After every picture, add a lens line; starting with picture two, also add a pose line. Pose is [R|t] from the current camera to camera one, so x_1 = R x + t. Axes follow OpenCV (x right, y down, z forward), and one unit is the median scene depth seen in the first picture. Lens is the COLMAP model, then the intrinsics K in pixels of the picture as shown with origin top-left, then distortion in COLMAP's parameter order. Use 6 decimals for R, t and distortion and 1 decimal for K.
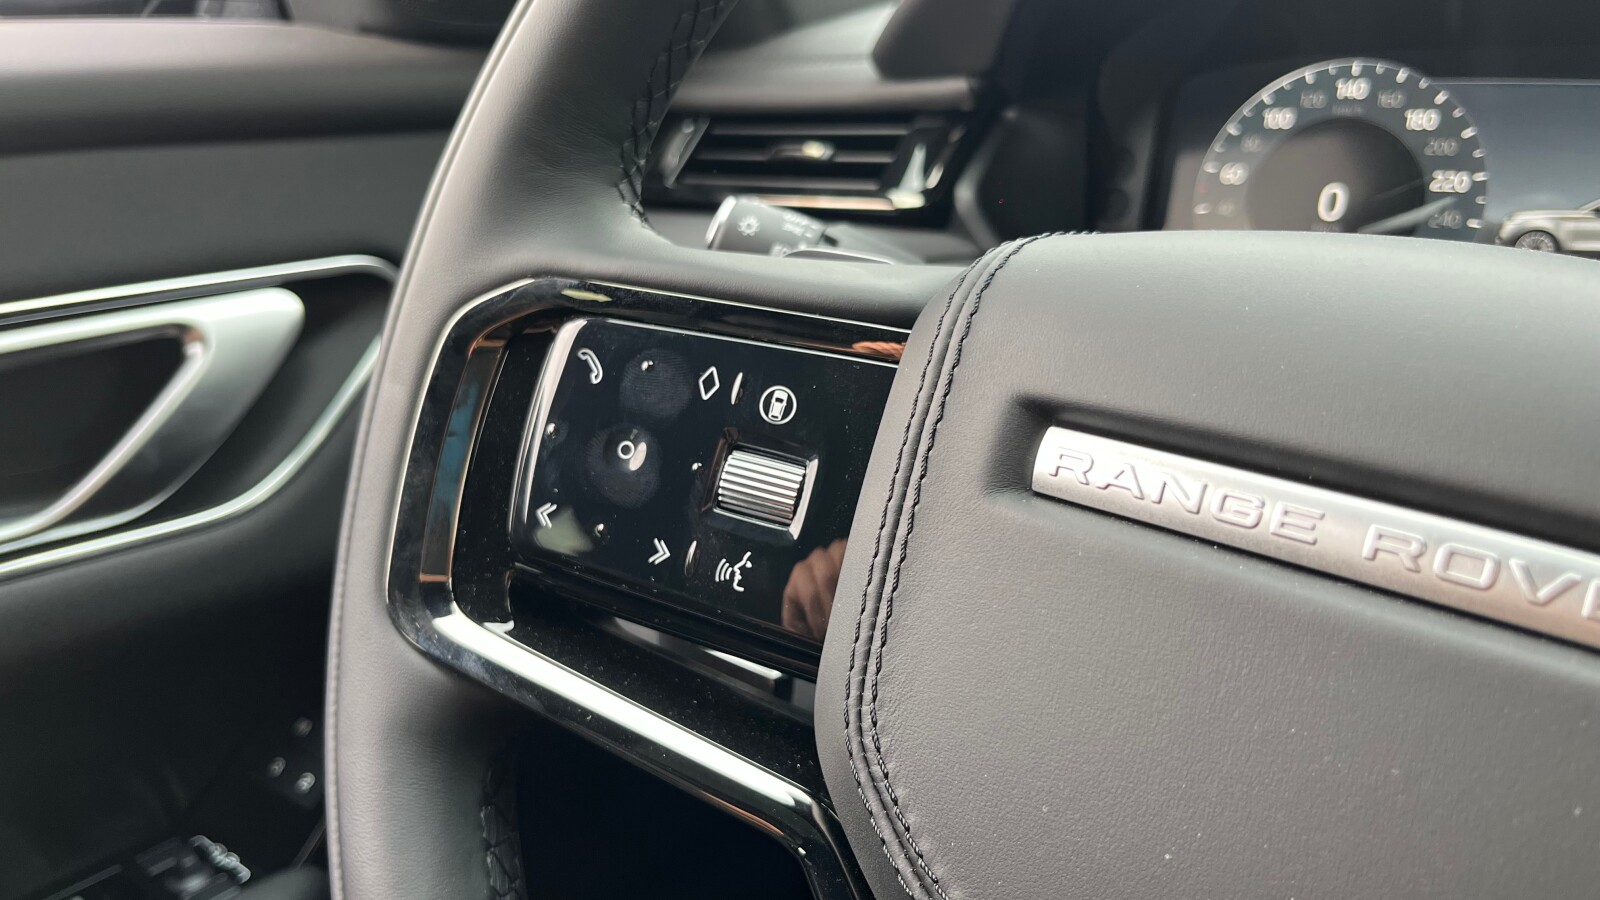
lens RADIAL K [[1250.7, 0, 798.3], [0, 1250.7, 466.2], [0, 0, 1]] dist [0.001587, -0.024414]
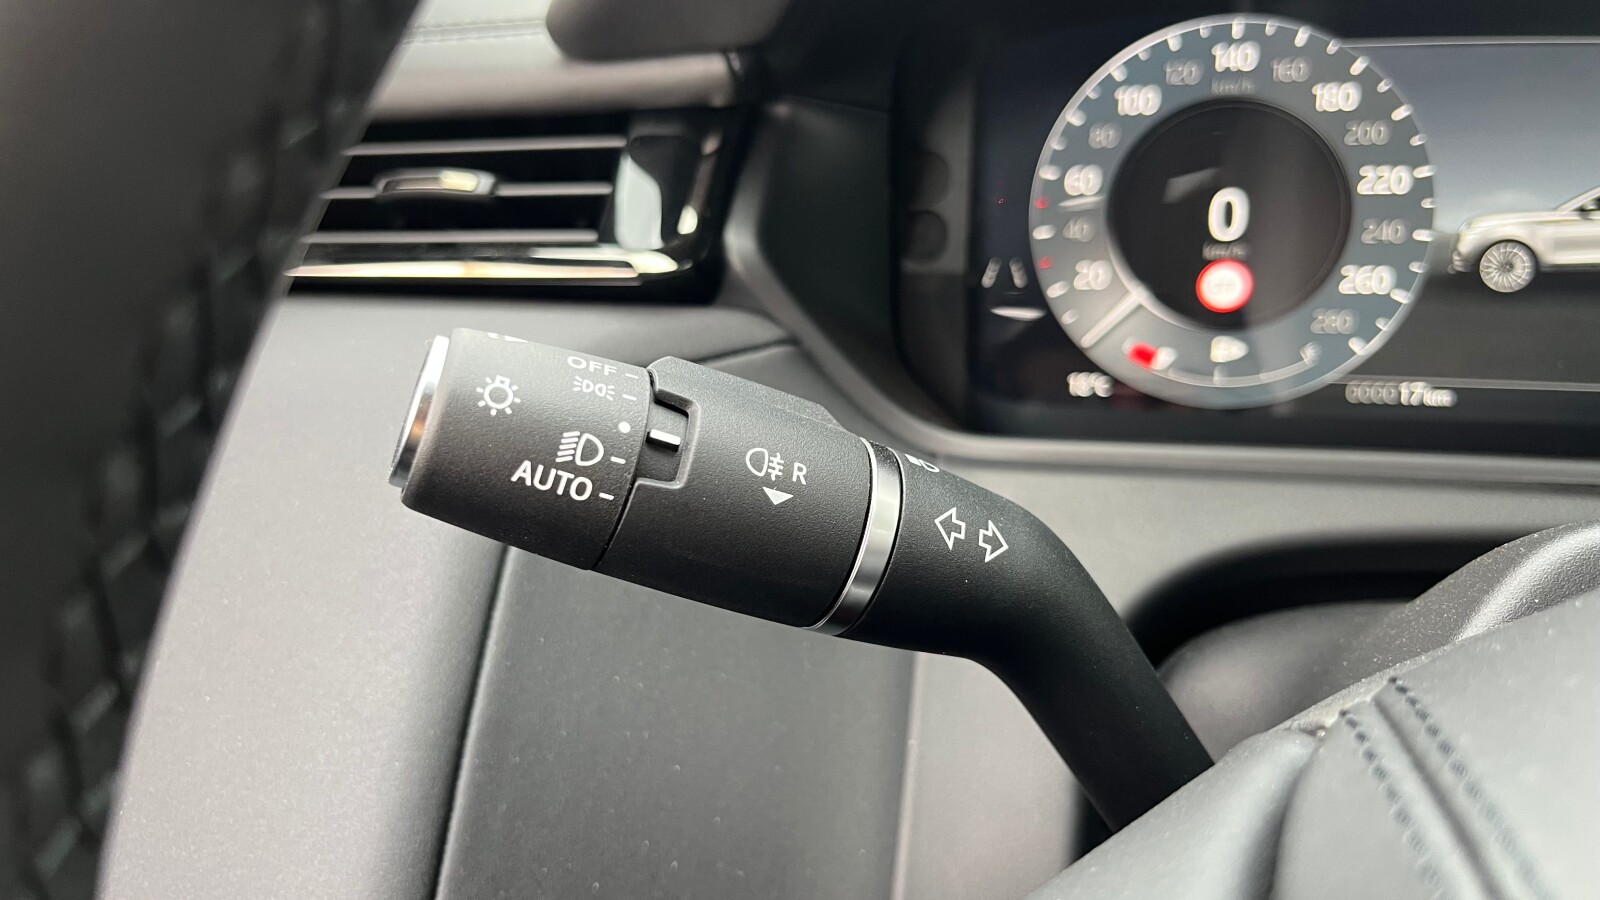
lens RADIAL K [[1250.7, 0, 808.9], [0, 1250.7, 476.7], [0, 0, 1]] dist [0.001587, -0.024414]
pose [[0.918690, -0.148174, 0.366133, -0.085553], [0.136846, 0.988959, 0.056862, -0.137405], [-0.370516, -0.002135, 0.928824, 0.421186]]
